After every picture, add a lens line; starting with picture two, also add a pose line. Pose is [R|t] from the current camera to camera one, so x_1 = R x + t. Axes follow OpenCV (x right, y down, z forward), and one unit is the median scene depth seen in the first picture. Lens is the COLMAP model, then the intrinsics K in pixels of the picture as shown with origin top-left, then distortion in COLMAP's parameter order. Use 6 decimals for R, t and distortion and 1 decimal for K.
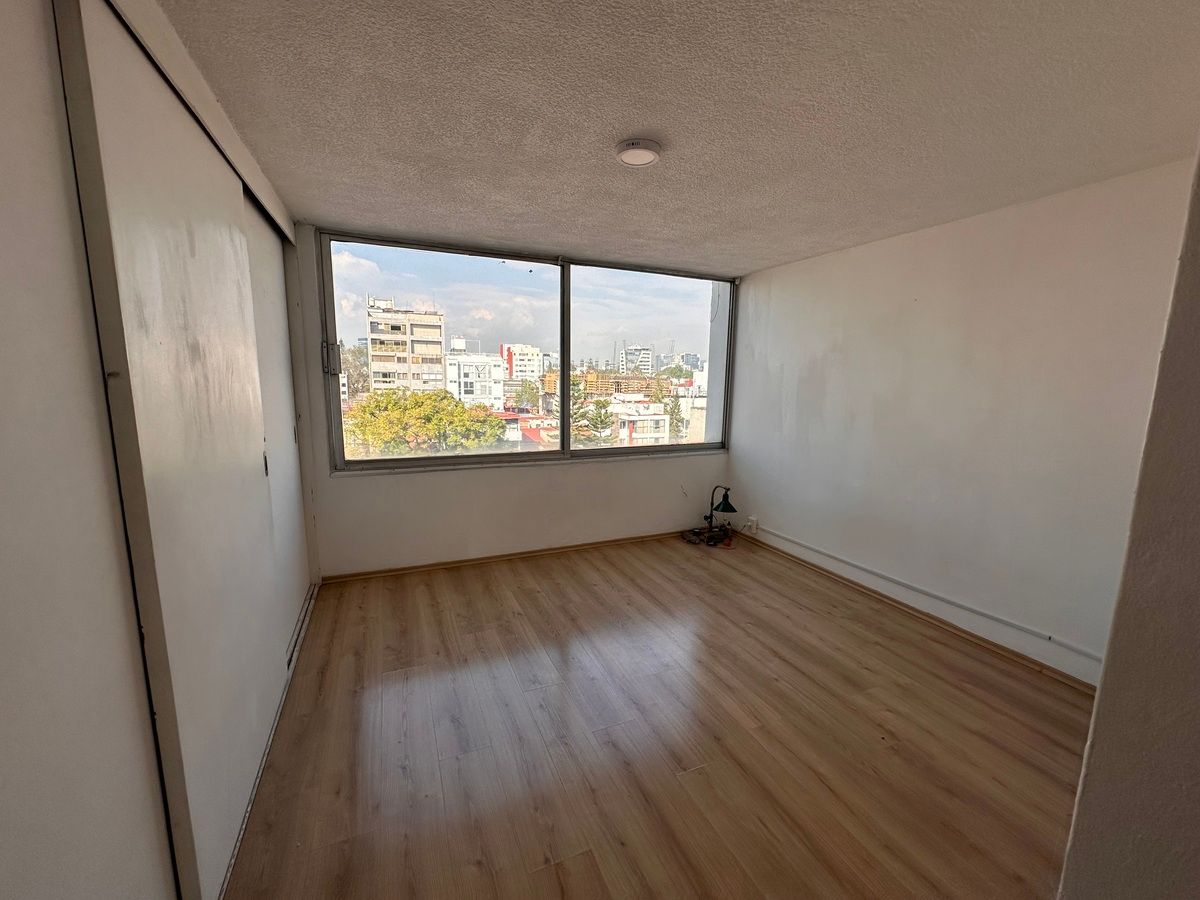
lens RADIAL K [[477.4, 0, 599.5], [0, 477.4, 447.6], [0, 0, 1]] dist [0.002508, 0.000278]
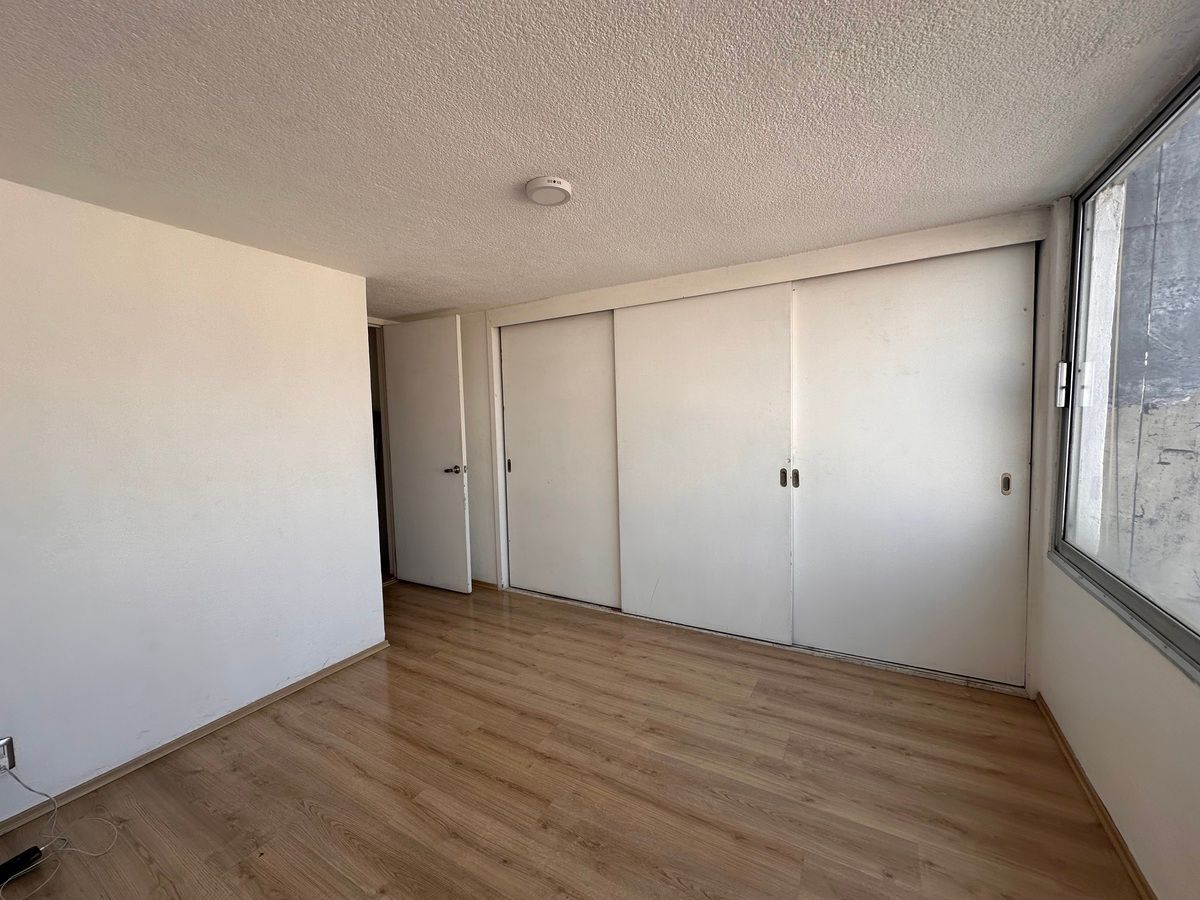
lens RADIAL K [[477.4, 0, 599.5], [0, 477.4, 447.6], [0, 0, 1]] dist [0.002508, 0.000278]
pose [[-0.799657, 0.046891, -0.598623, 0.374813], [-0.075846, 0.981073, 0.178167, -0.174181], [0.595647, 0.187876, -0.780966, 1.182842]]
